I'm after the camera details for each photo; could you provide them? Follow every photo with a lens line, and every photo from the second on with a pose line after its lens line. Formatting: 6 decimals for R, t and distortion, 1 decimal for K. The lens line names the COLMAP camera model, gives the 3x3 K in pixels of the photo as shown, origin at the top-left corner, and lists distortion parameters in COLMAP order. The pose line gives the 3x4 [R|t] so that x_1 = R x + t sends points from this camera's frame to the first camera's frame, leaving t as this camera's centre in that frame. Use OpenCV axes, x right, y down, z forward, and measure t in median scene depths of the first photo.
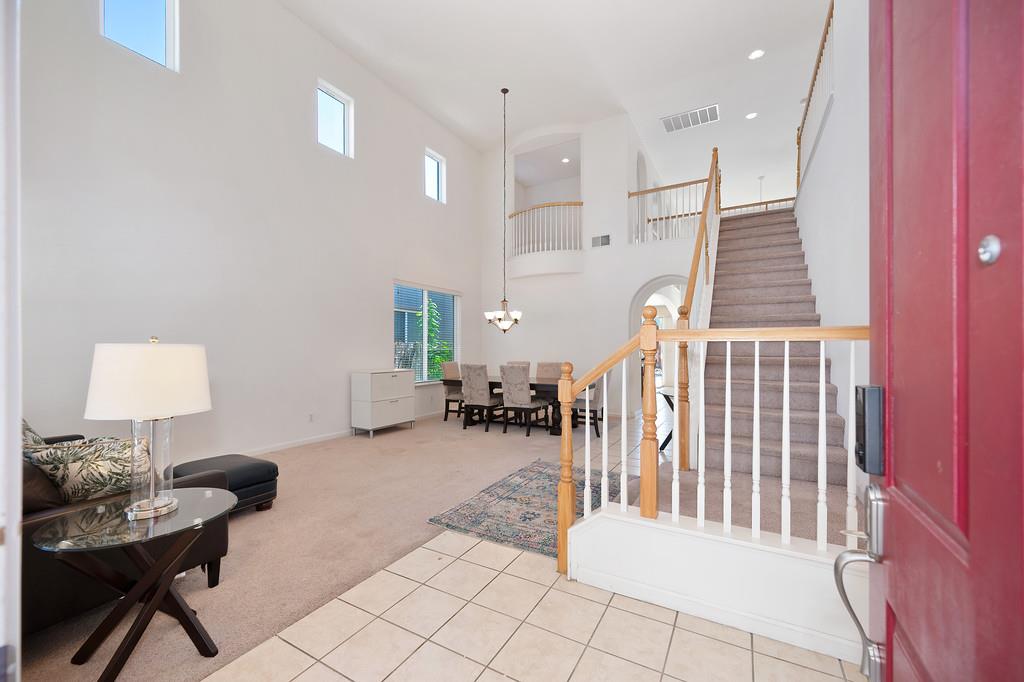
lens RADIAL K [[404.7, 0, 516.0], [0, 404.7, 344.9], [0, 0, 1]] dist [0.000689, 0.000138]
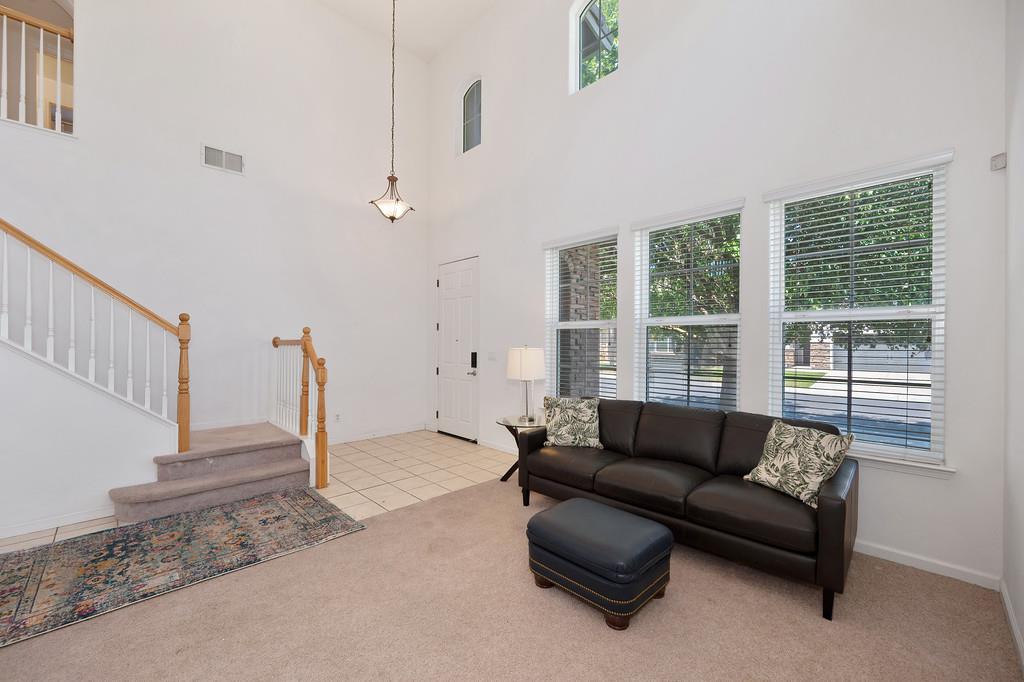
lens RADIAL K [[408.6, 0, 512.0], [0, 408.6, 341.0], [0, 0, 1]] dist [0.000141, 0.000049]
pose [[-0.959169, -0.002873, 0.282818, -0.634964], [-0.007989, 0.999825, -0.016939, -0.000859], [-0.282720, -0.018507, -0.959024, 1.412259]]
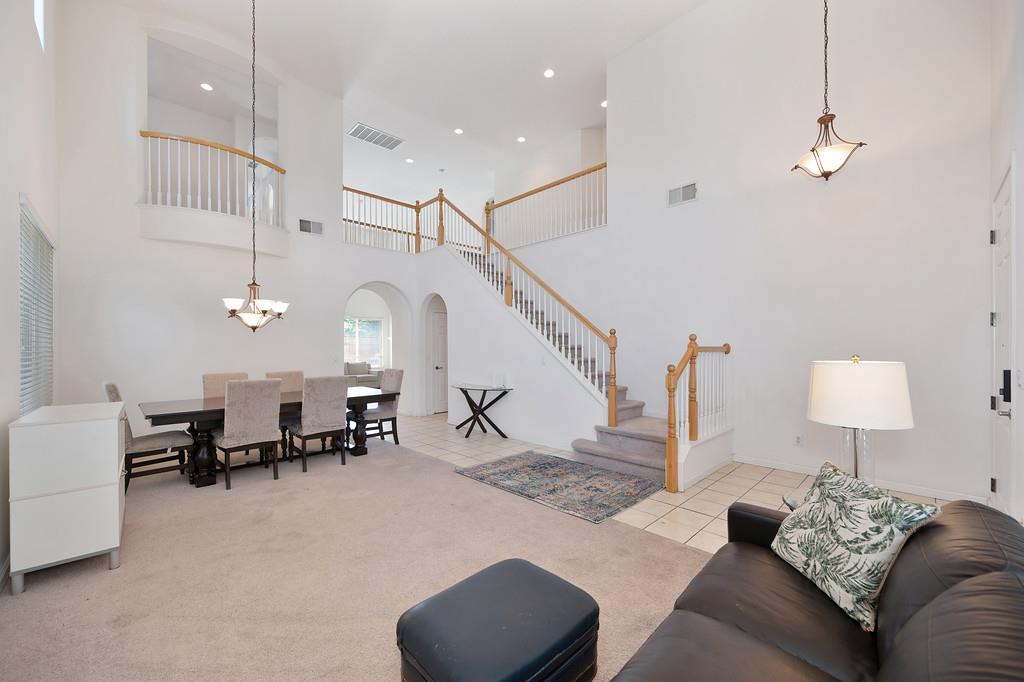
lens RADIAL K [[408.6, 0, 512.0], [0, 408.6, 341.0], [0, 0, 1]] dist [0.000141, 0.000049]
pose [[0.288581, 0.007712, 0.957425, -0.991691], [-0.006510, 0.999960, -0.006092, -0.022569], [-0.957433, -0.004474, 0.288619, 0.688777]]
